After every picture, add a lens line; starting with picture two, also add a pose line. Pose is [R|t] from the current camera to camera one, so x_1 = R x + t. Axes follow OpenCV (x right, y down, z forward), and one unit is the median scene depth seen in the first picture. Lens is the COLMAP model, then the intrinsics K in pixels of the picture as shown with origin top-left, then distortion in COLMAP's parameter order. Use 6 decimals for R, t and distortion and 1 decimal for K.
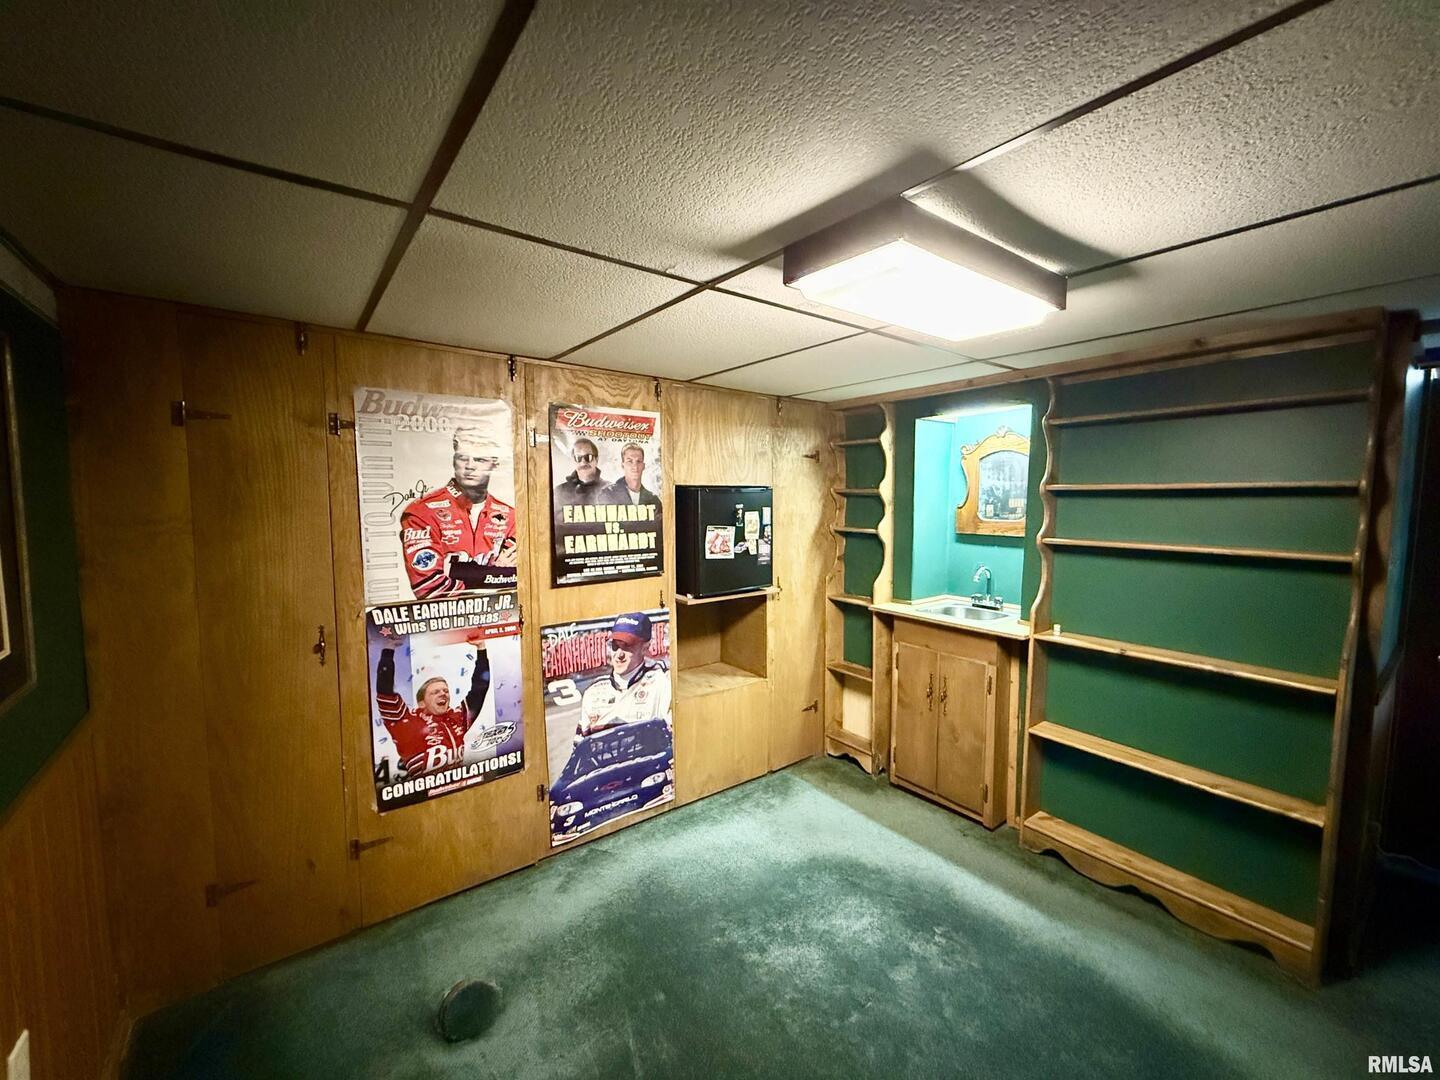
lens RADIAL K [[576.0, 0, 713.4], [0, 576.0, 543.5], [0, 0, 1]] dist [0.012478, -0.000824]
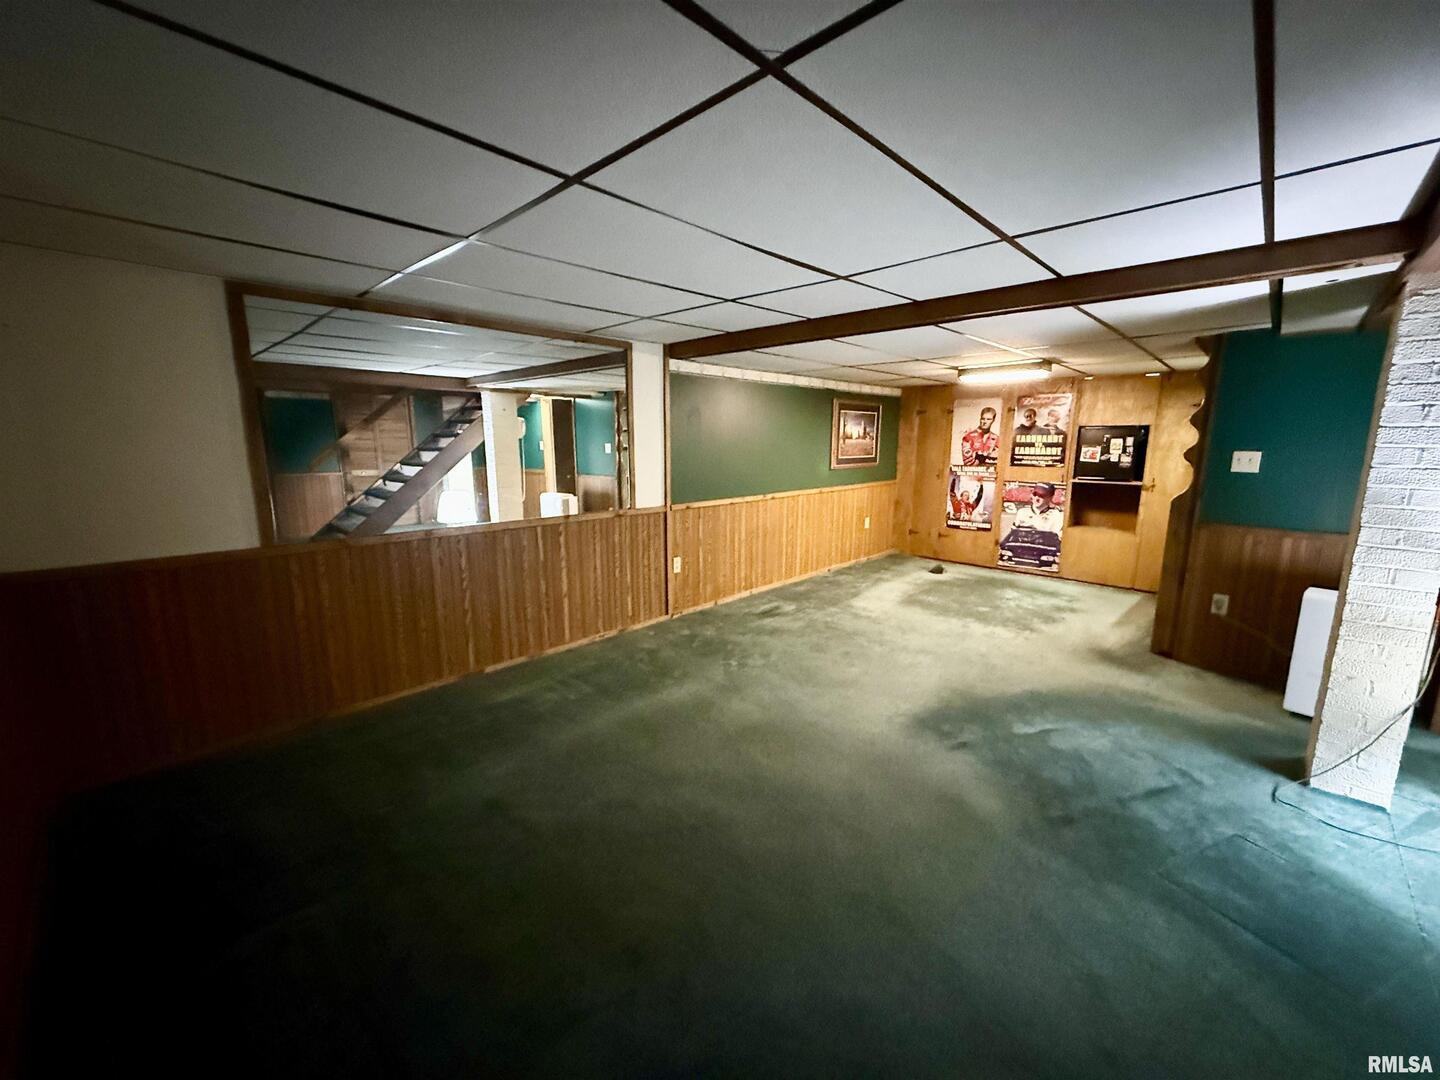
lens RADIAL K [[576.0, 0, 716.1], [0, 576.0, 540.2], [0, 0, 1]] dist [0.012478, -0.000824]
pose [[0.154521, 0.168702, -0.973480, 2.101034], [-0.090184, 0.983609, 0.156143, 0.112831], [0.983865, 0.063665, 0.167202, -0.739100]]
